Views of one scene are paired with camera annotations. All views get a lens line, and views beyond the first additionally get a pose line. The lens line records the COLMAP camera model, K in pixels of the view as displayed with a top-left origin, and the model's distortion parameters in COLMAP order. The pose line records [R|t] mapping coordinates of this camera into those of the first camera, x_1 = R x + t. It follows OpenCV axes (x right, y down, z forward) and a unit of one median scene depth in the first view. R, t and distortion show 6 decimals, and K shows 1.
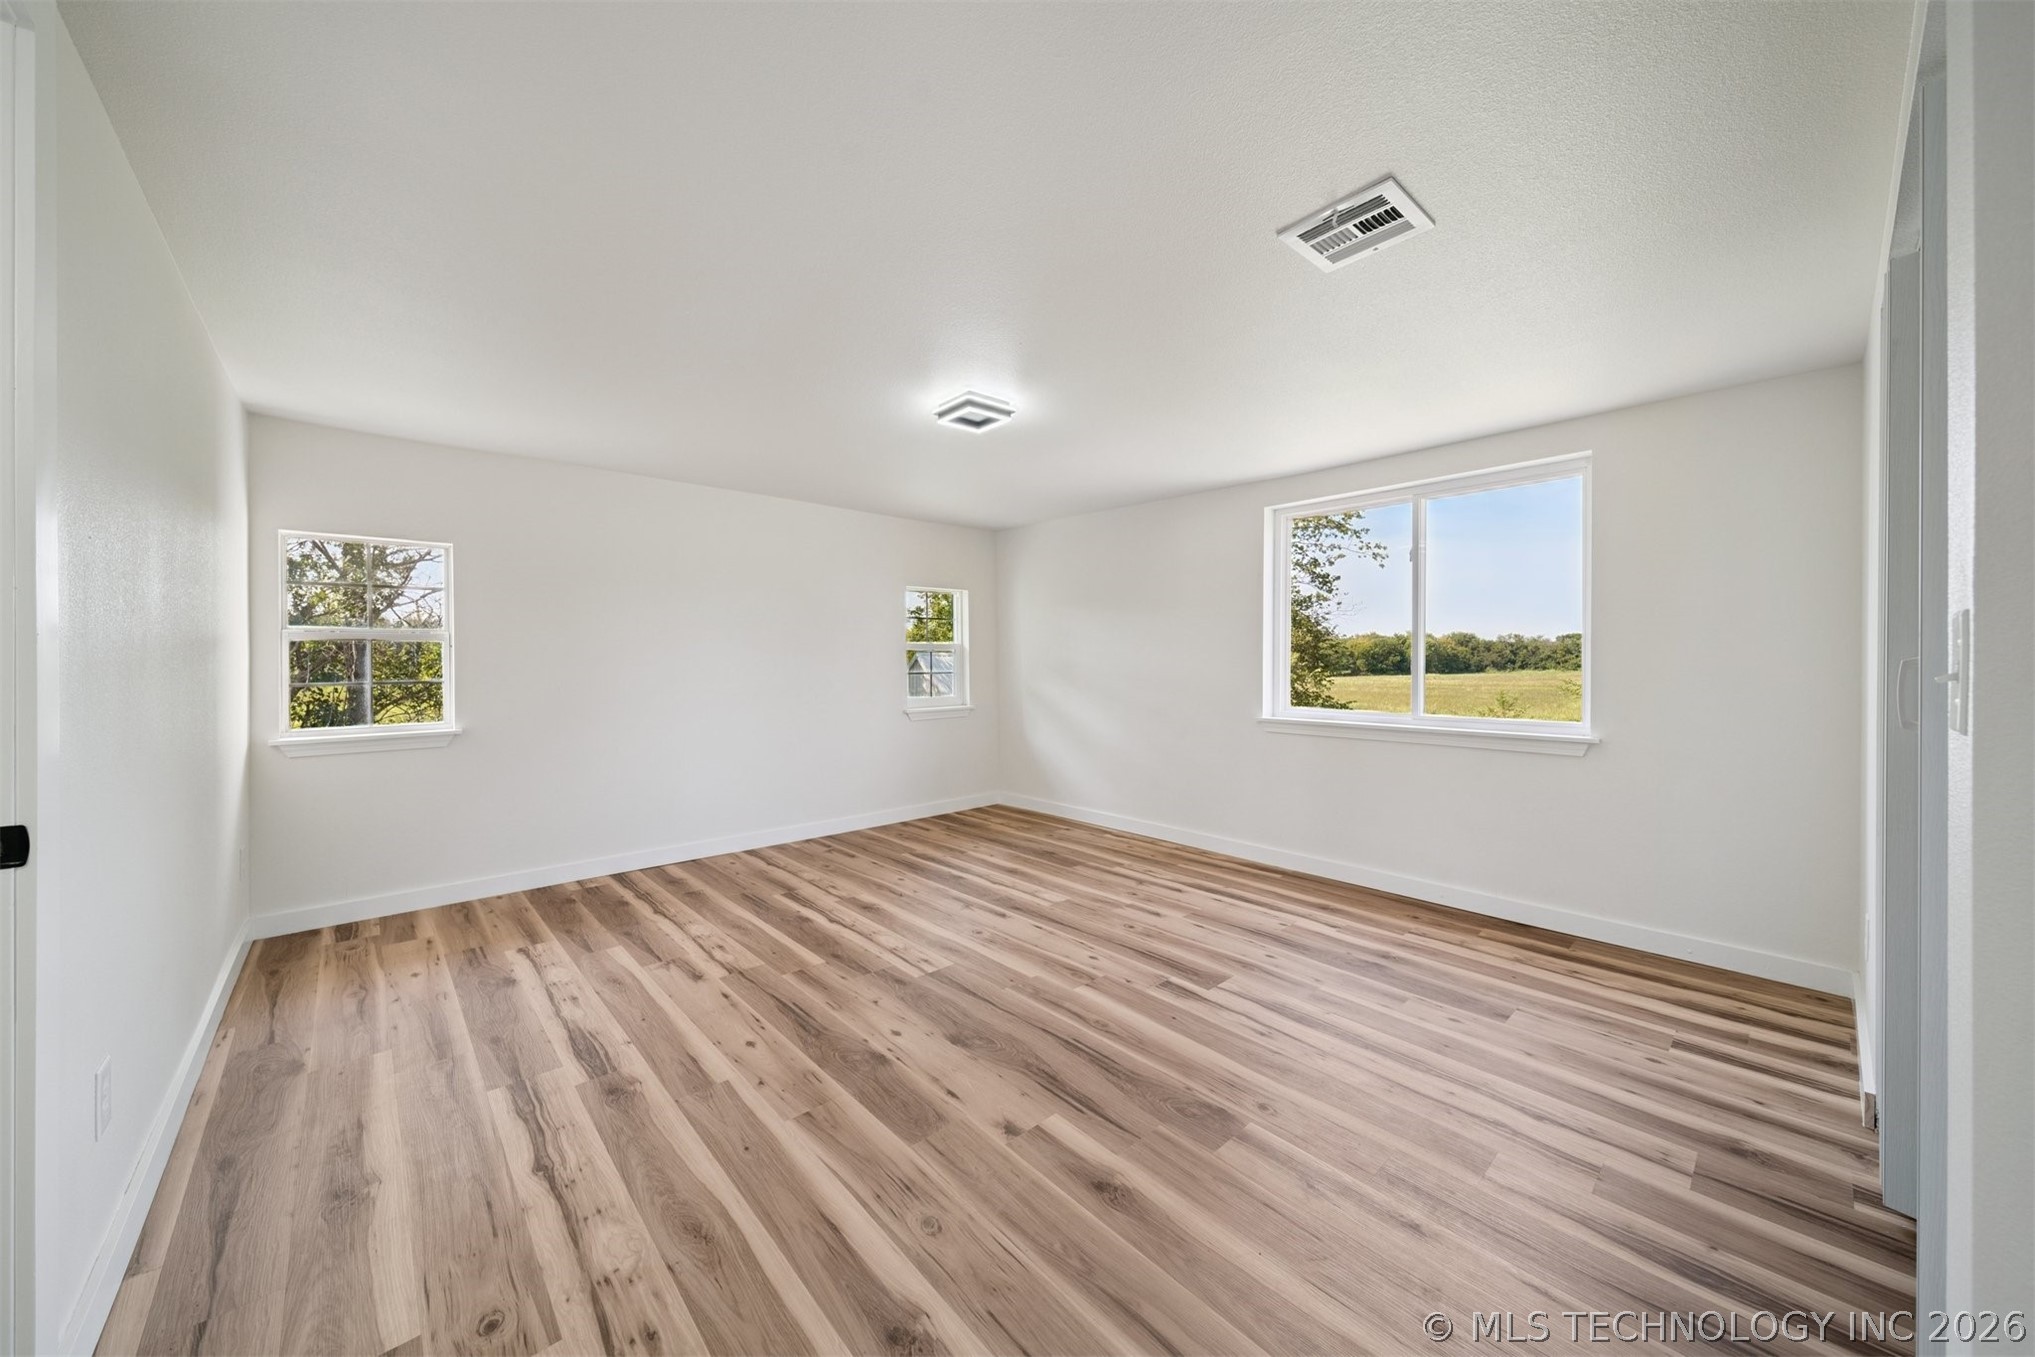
lens RADIAL K [[715.9, 0, 999.0], [0, 715.9, 670.5], [0, 0, 1]] dist [-0.000974, -0.000297]
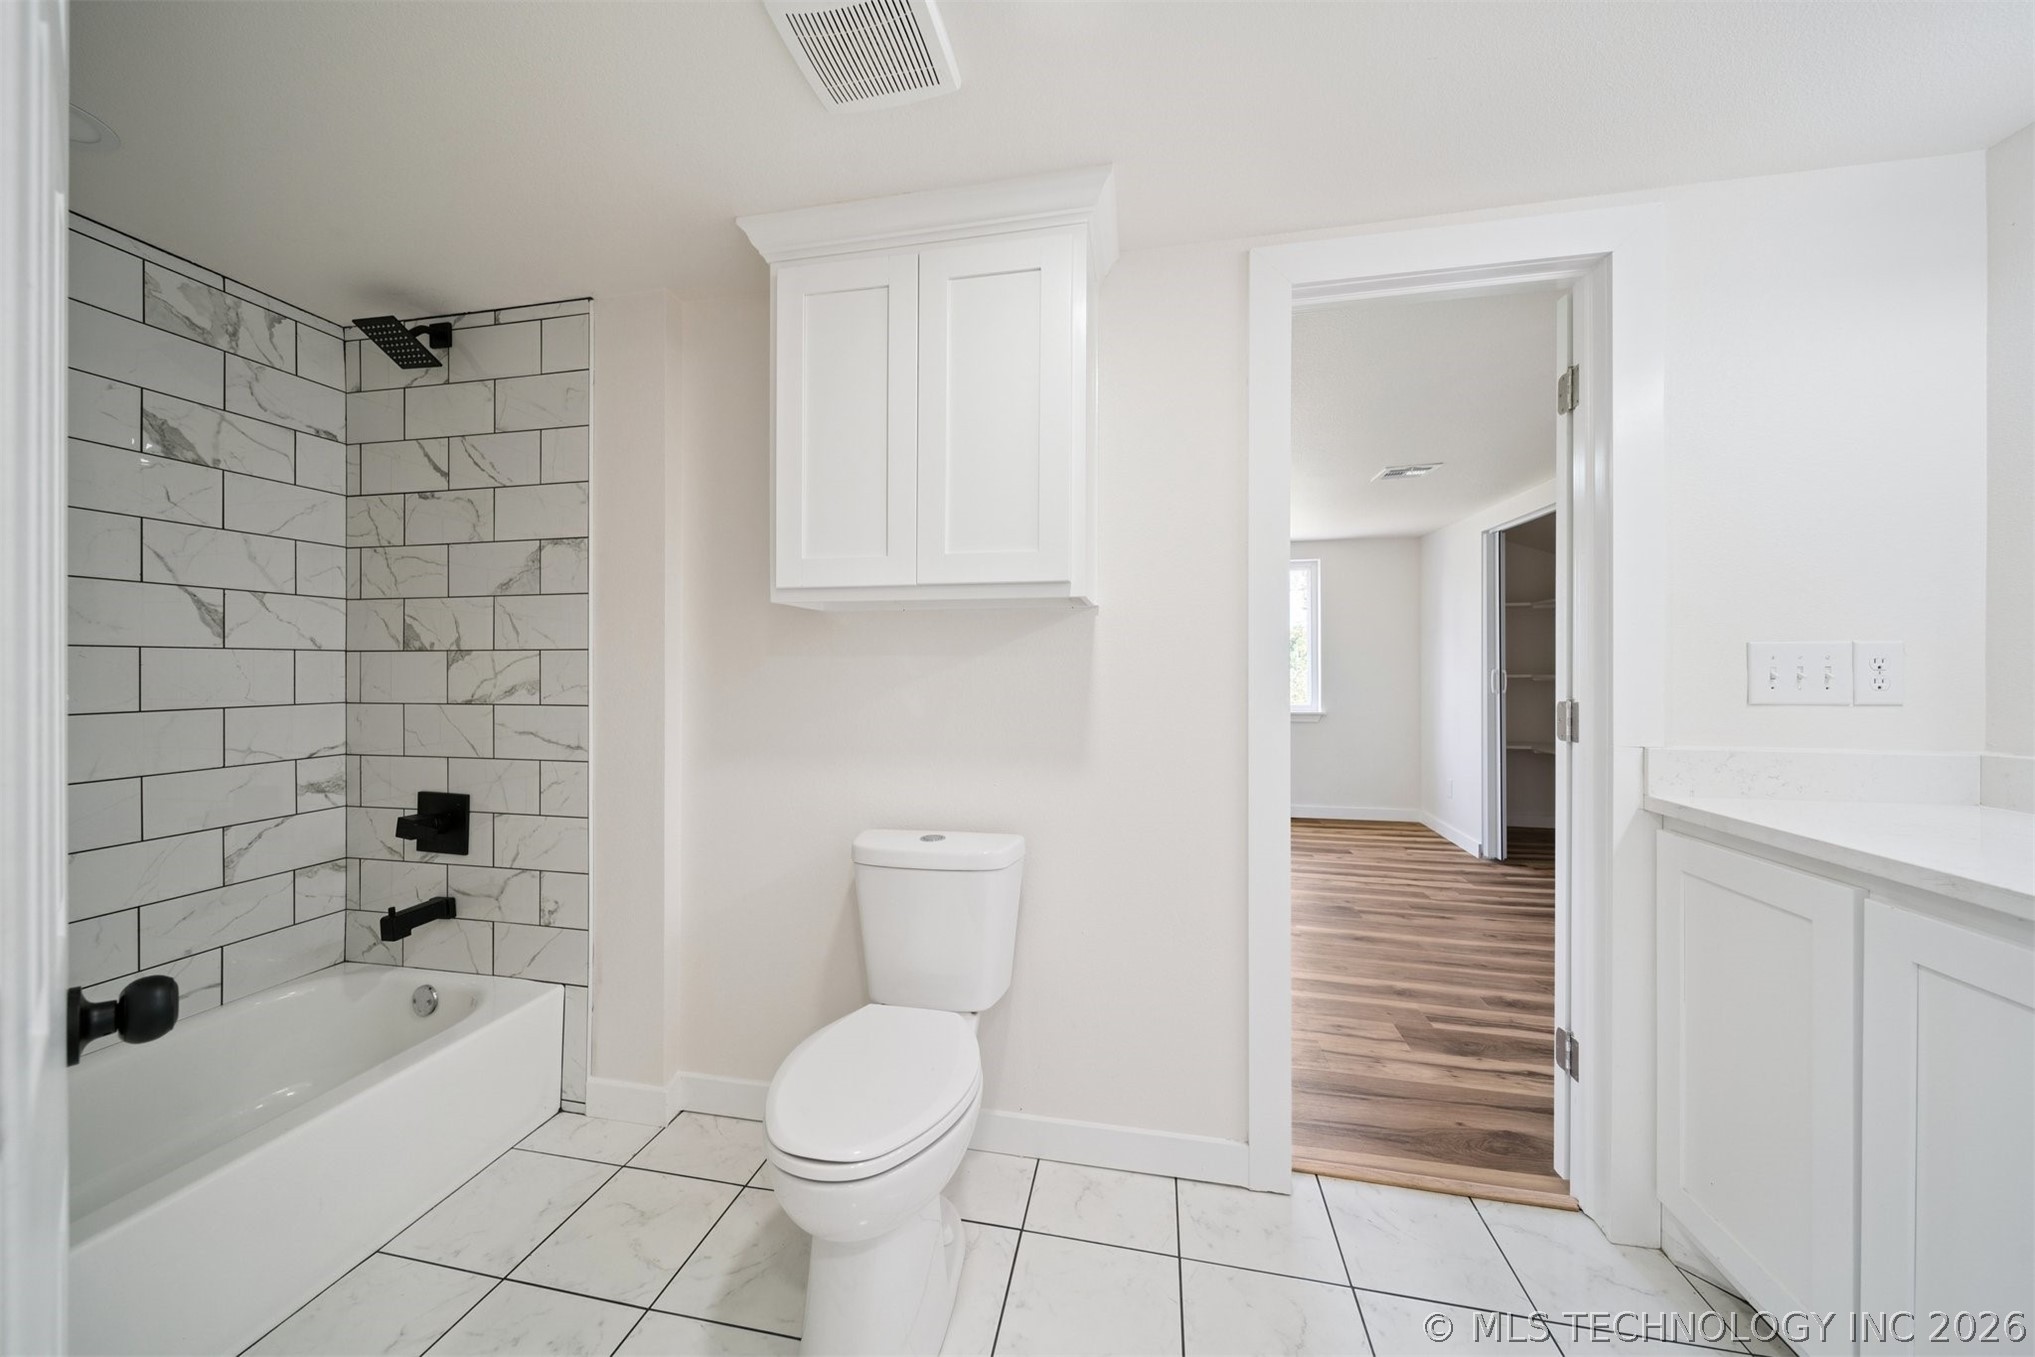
lens RADIAL K [[715.9, 0, 999.0], [0, 715.9, 670.5], [0, 0, 1]] dist [-0.000974, -0.000297]
pose [[0.798445, -0.002962, 0.602060, -1.117990], [0.008250, 0.999948, -0.006021, -0.011966], [-0.602011, 0.009774, 0.798428, 0.003970]]
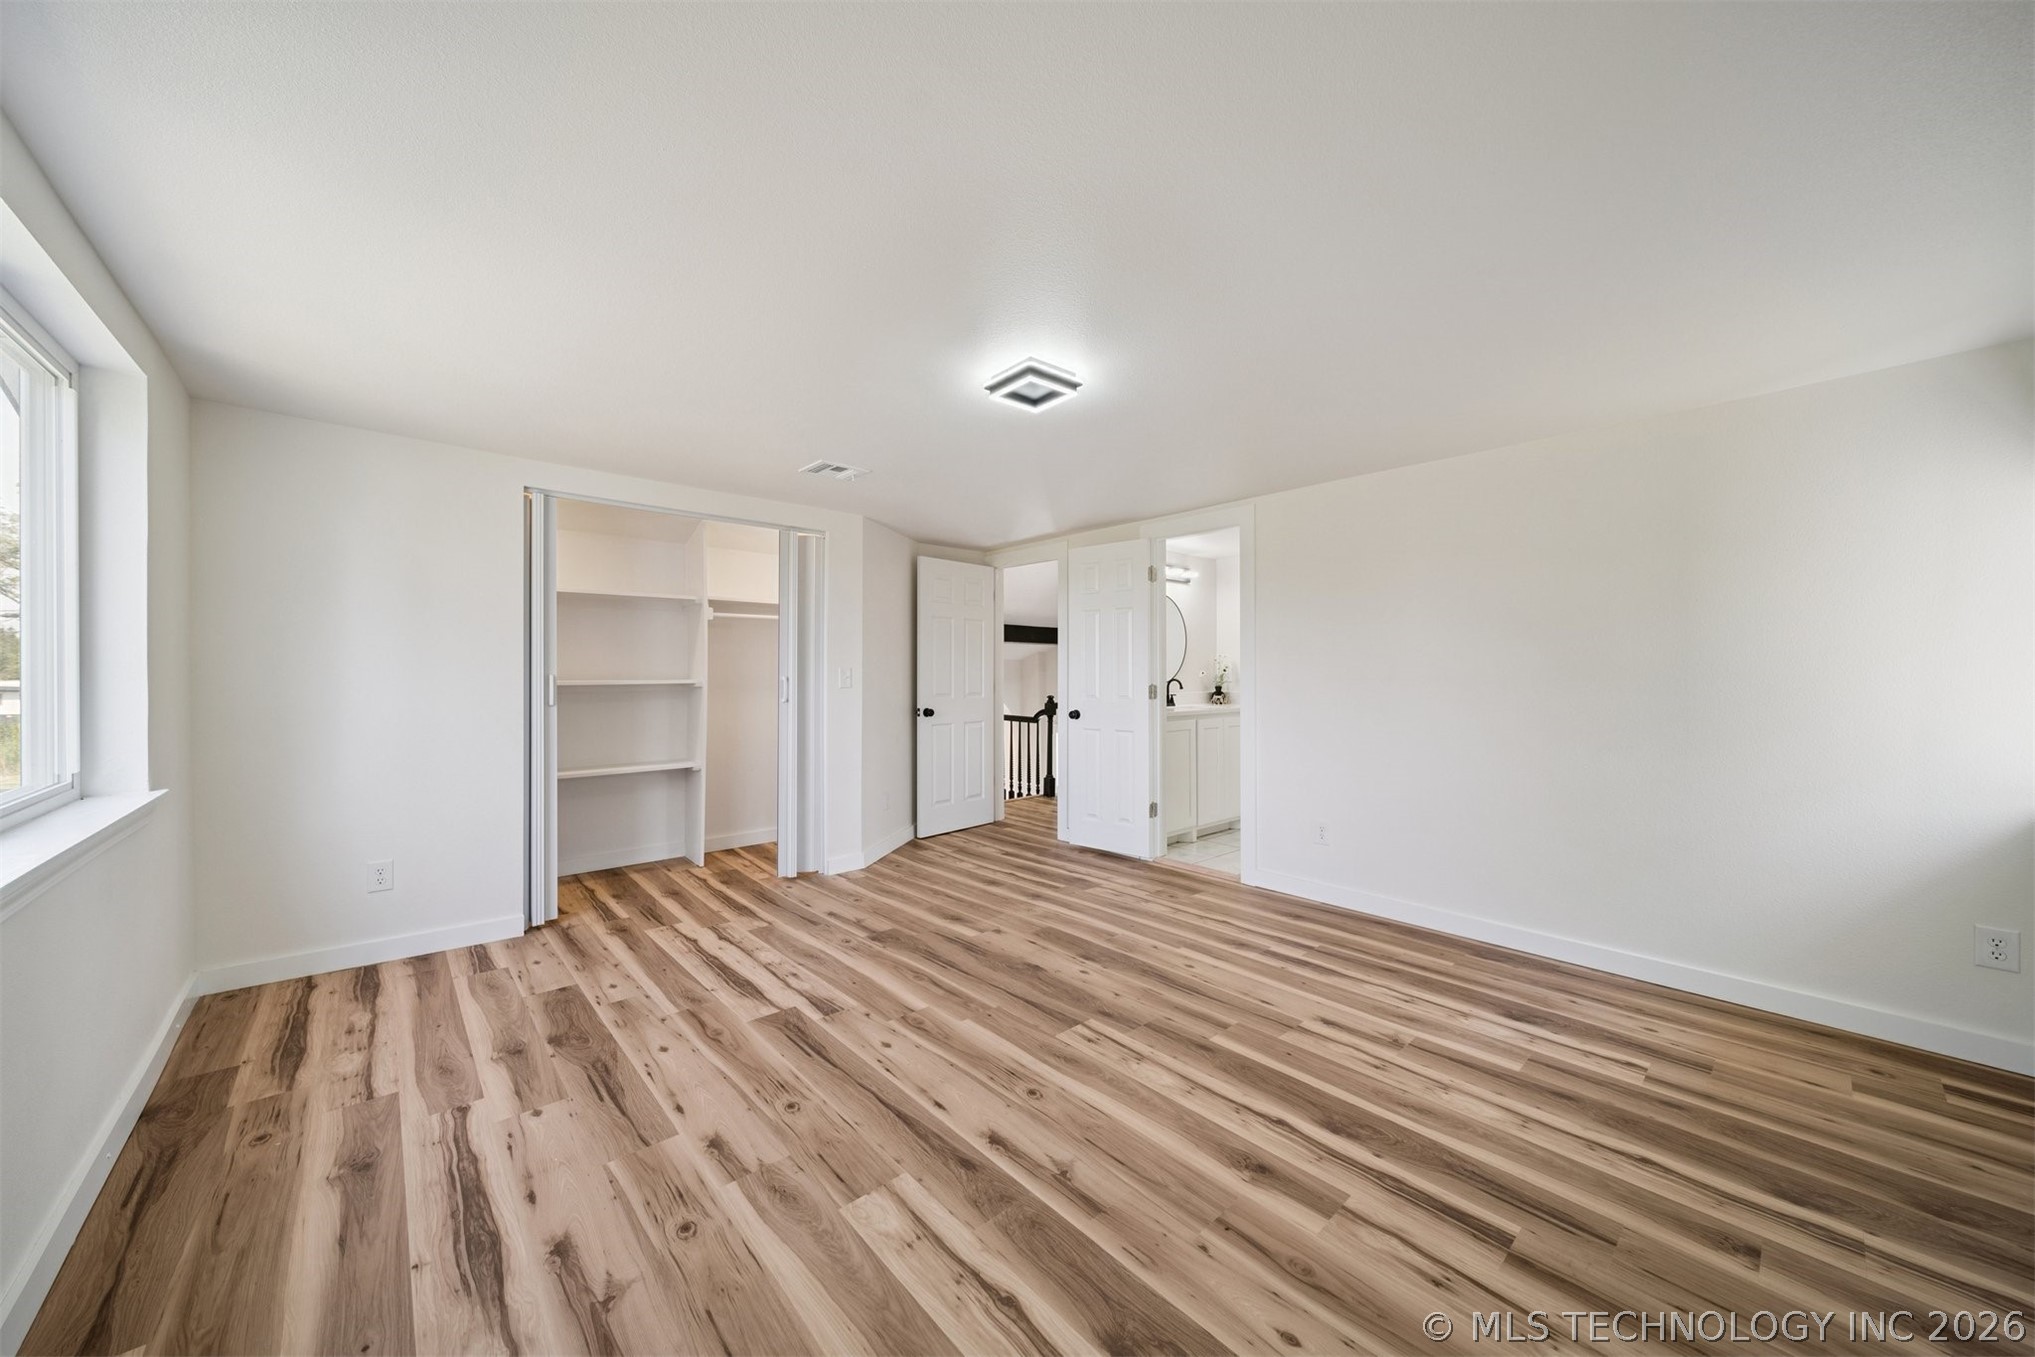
lens RADIAL K [[715.9, 0, 999.0], [0, 715.9, 670.5], [0, 0, 1]] dist [-0.000974, -0.000297]
pose [[-0.999922, -0.001067, 0.012422, -0.006450], [-0.000908, 0.999918, 0.012788, -0.037628], [-0.012435, 0.012775, -0.999841, 1.914209]]
